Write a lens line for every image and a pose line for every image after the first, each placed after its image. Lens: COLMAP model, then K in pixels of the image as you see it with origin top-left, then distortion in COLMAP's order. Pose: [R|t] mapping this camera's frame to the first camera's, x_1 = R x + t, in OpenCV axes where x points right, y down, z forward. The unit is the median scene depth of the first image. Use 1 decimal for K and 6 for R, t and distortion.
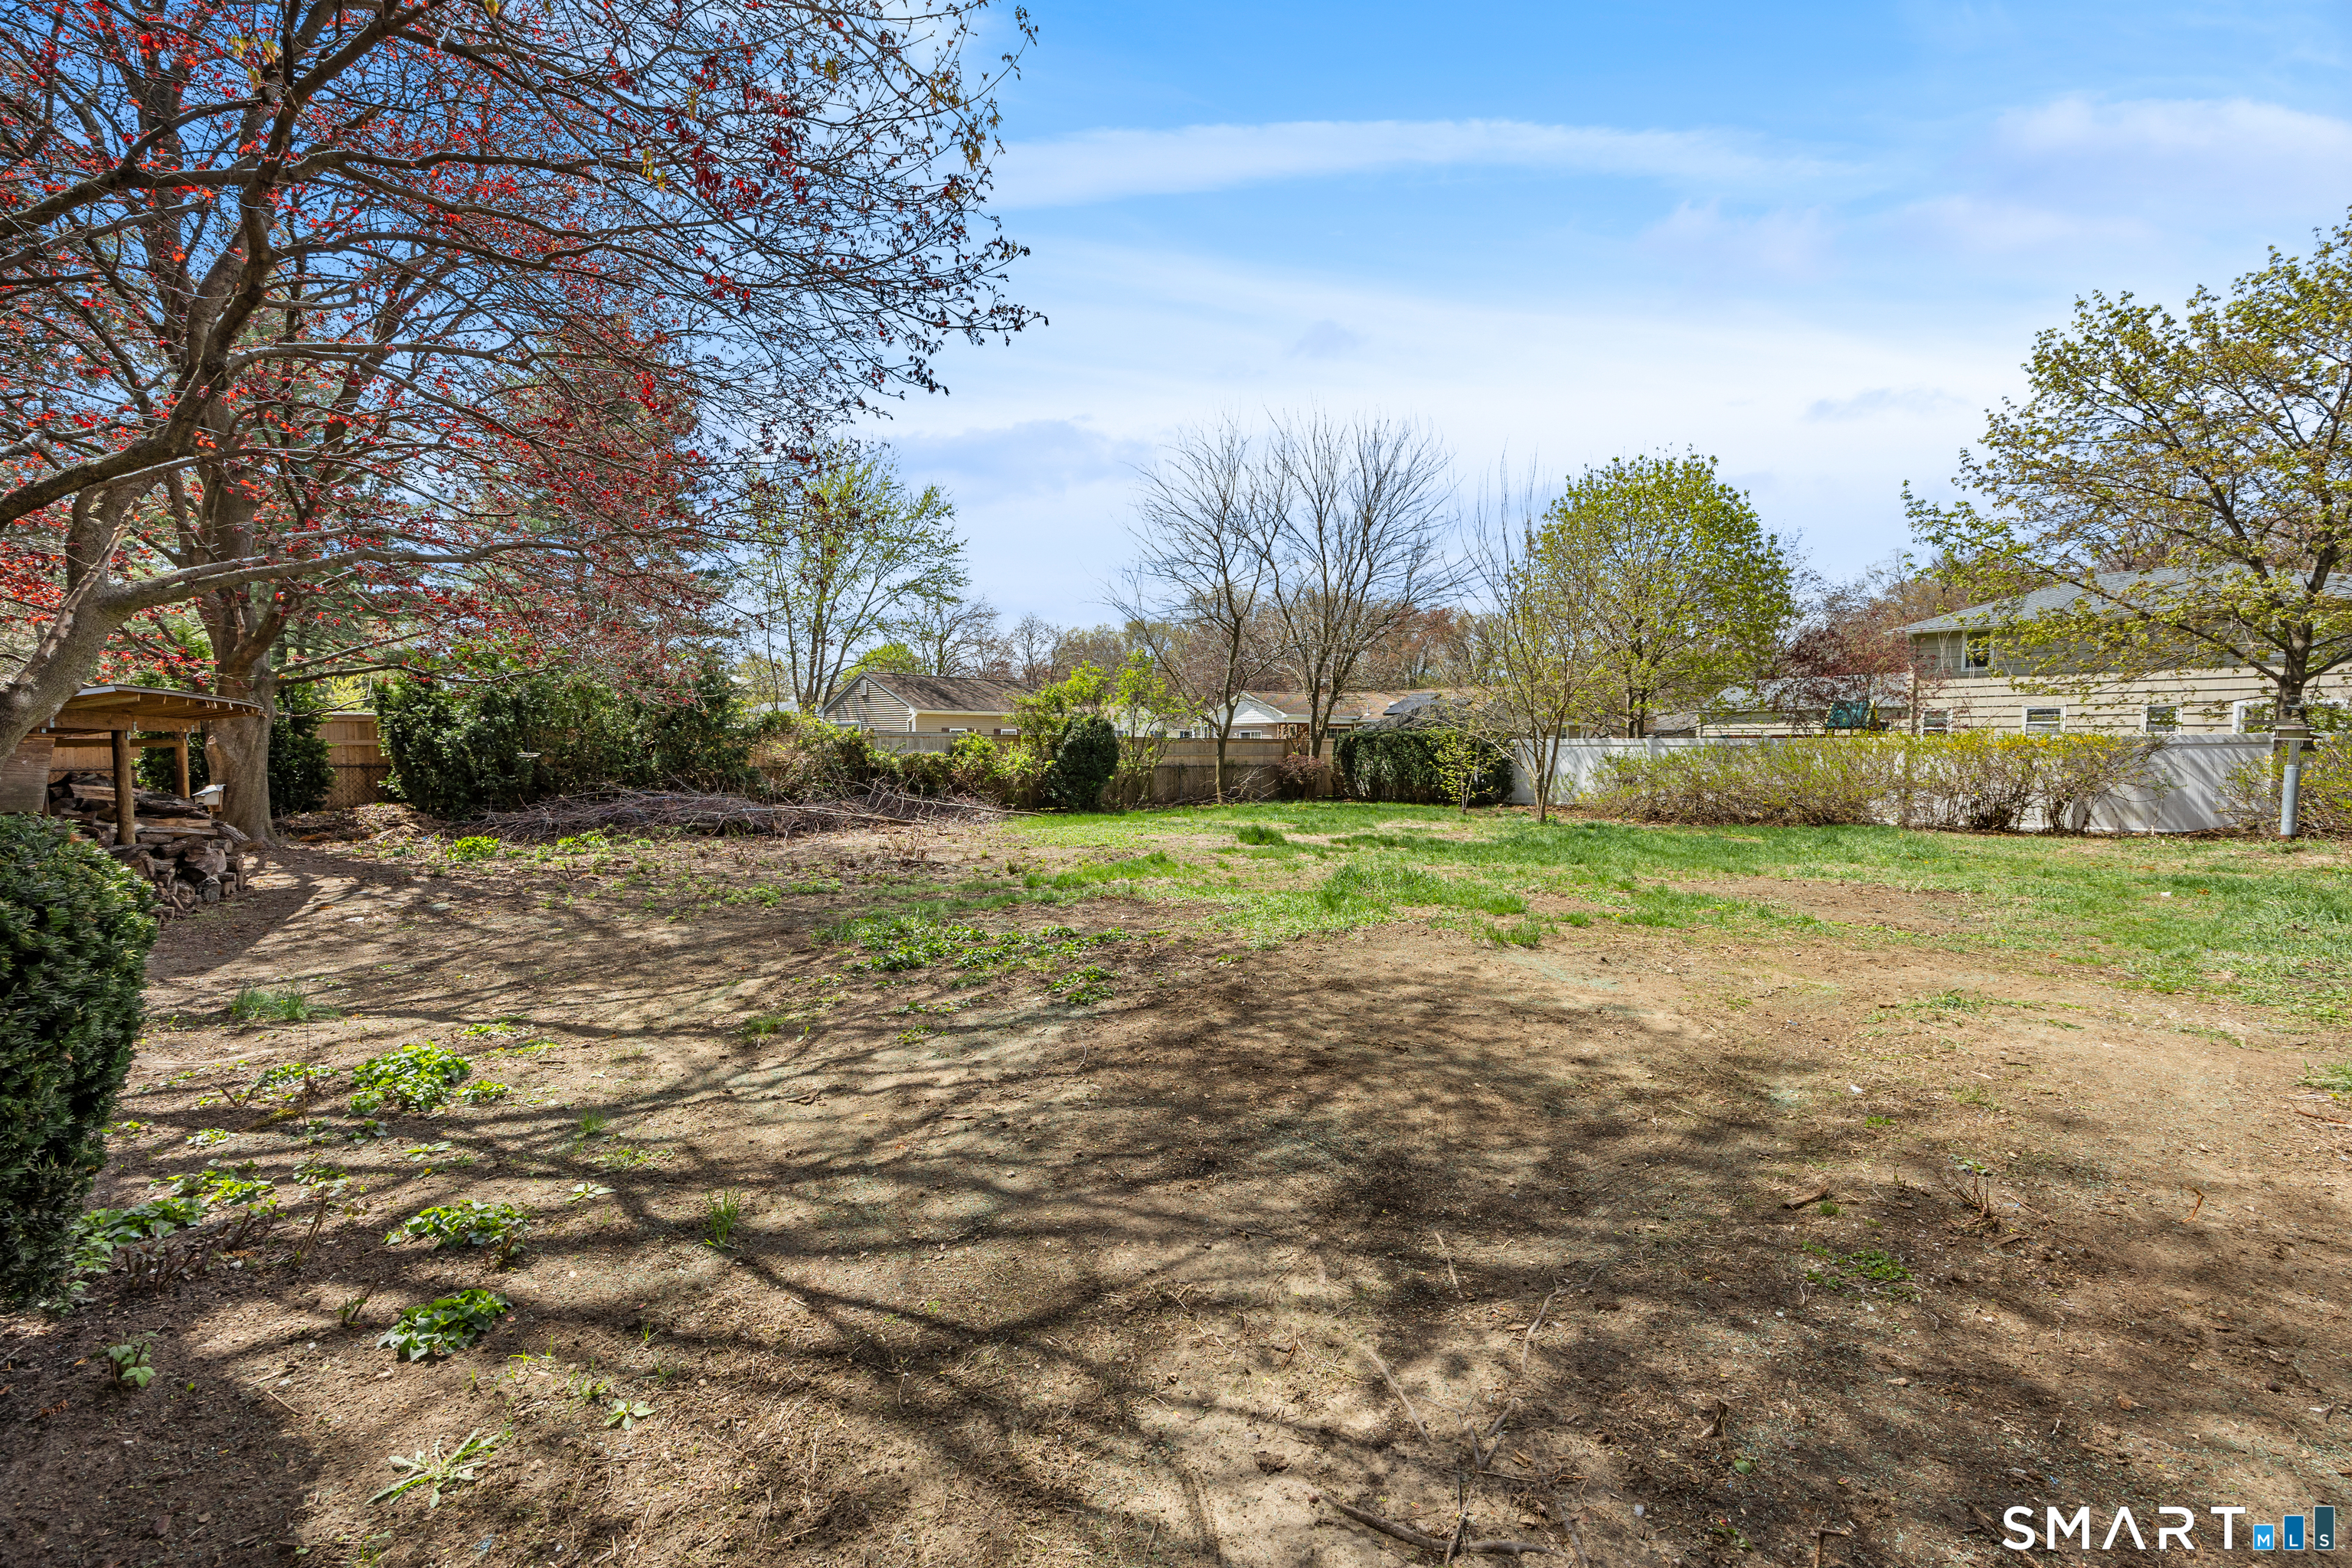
lens RADIAL K [[913.7, 0, 1172.5], [0, 913.7, 789.1], [0, 0, 1]] dist [-0.000280, 0.000064]
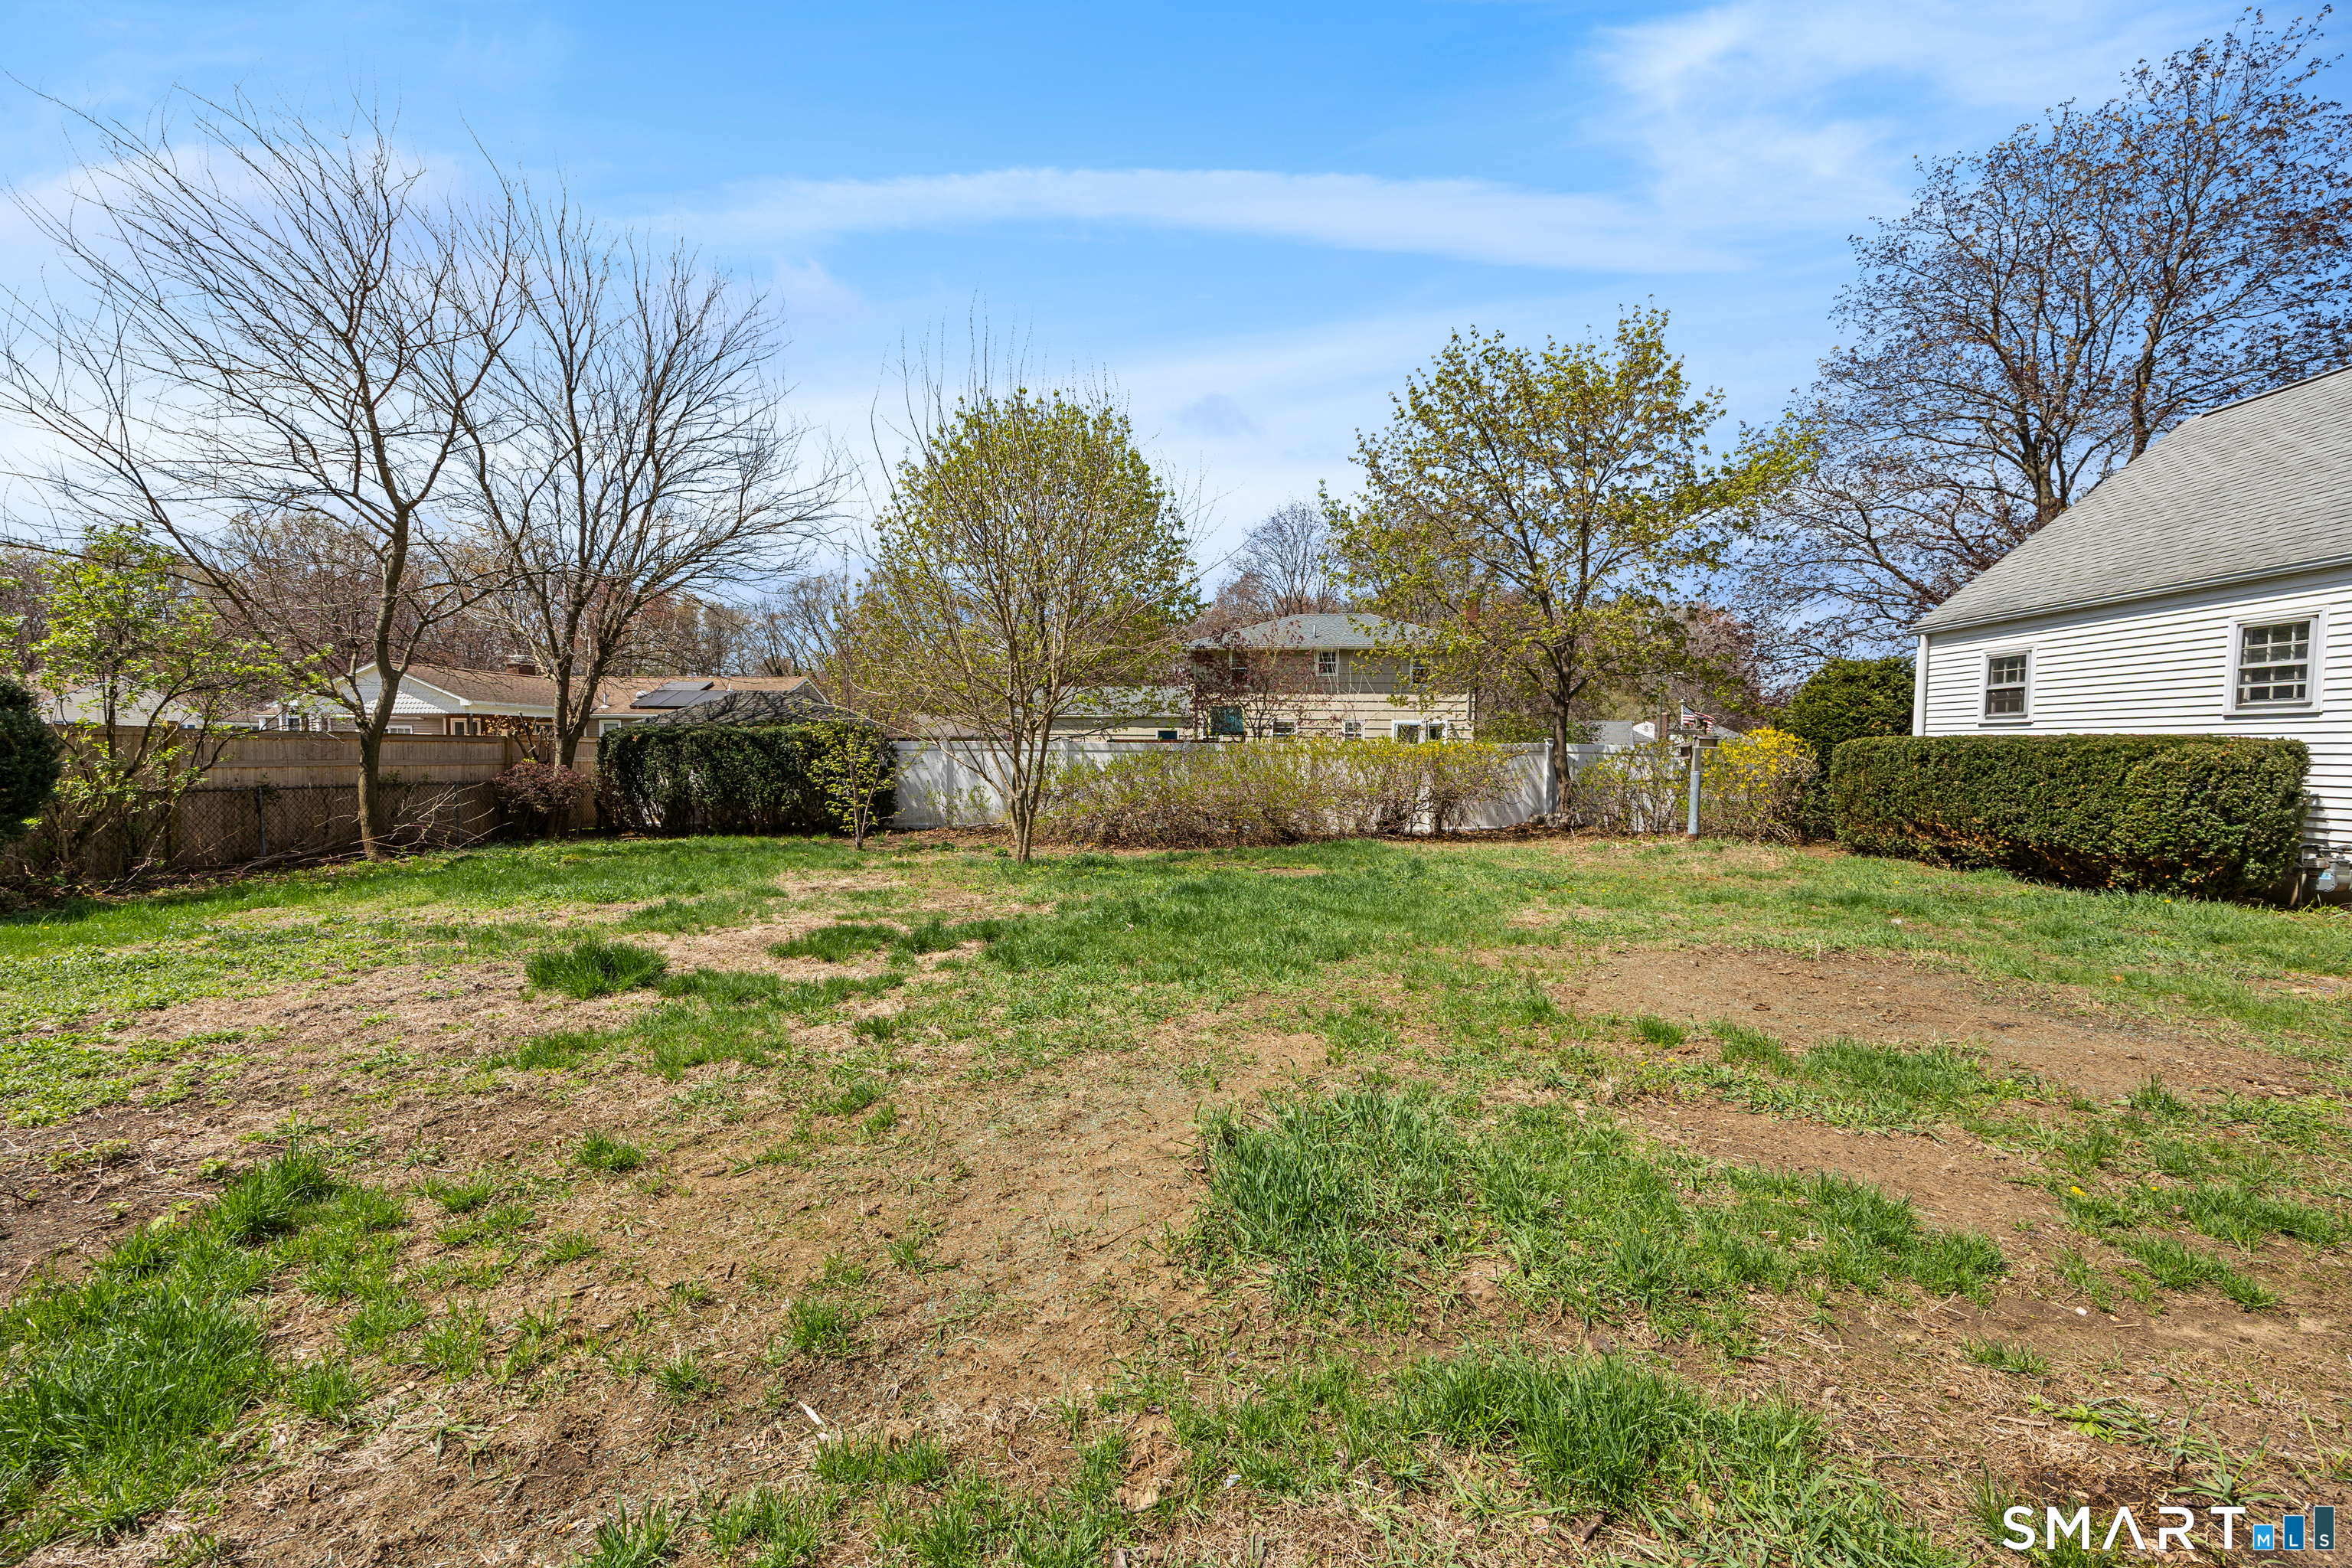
lens RADIAL K [[913.7, 0, 1172.5], [0, 913.7, 789.1], [0, 0, 1]] dist [-0.000280, 0.000064]
pose [[0.681534, -0.024740, 0.731368, -0.017353], [0.028195, 0.999574, 0.007539, -0.015728], [-0.731243, 0.015483, 0.681941, 0.345053]]
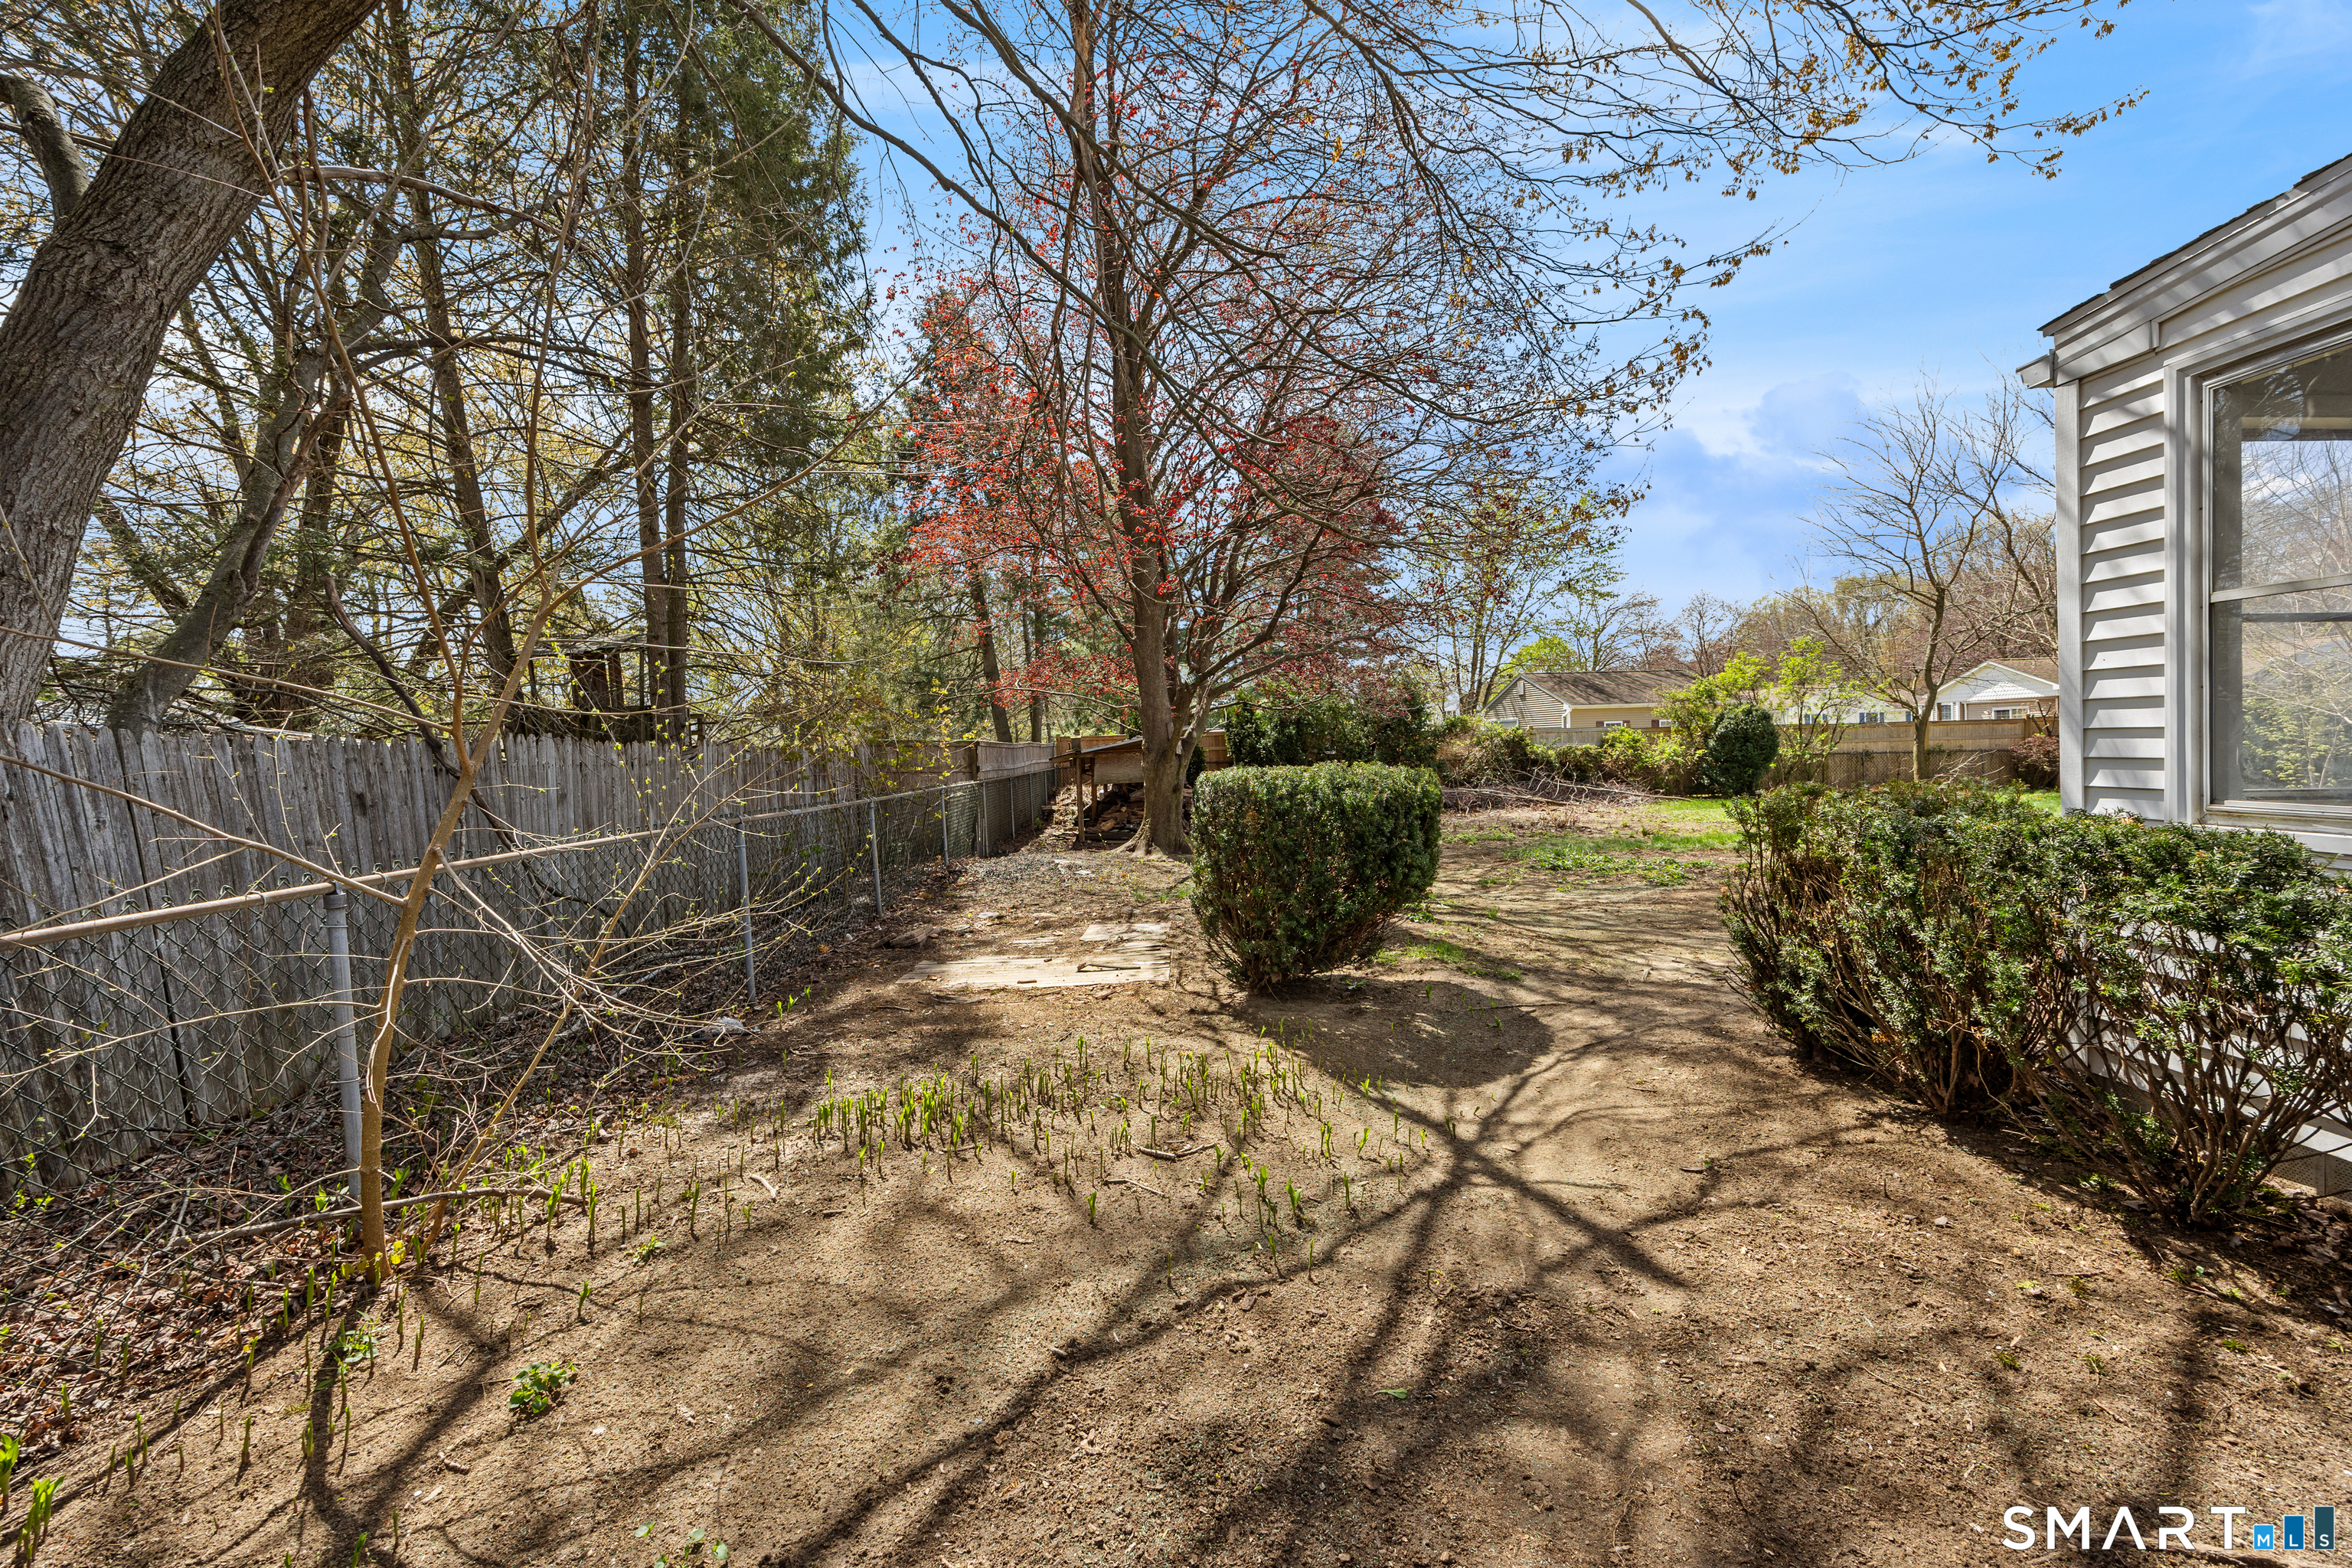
lens RADIAL K [[913.8, 0, 1171.8], [0, 913.8, 775.0], [0, 0, 1]] dist [0.000082, 0.000005]
pose [[0.773531, -0.005166, -0.633738, 0.059412], [-0.000829, 0.999958, -0.009164, 0.007878], [0.633759, 0.007614, 0.773493, -0.203939]]
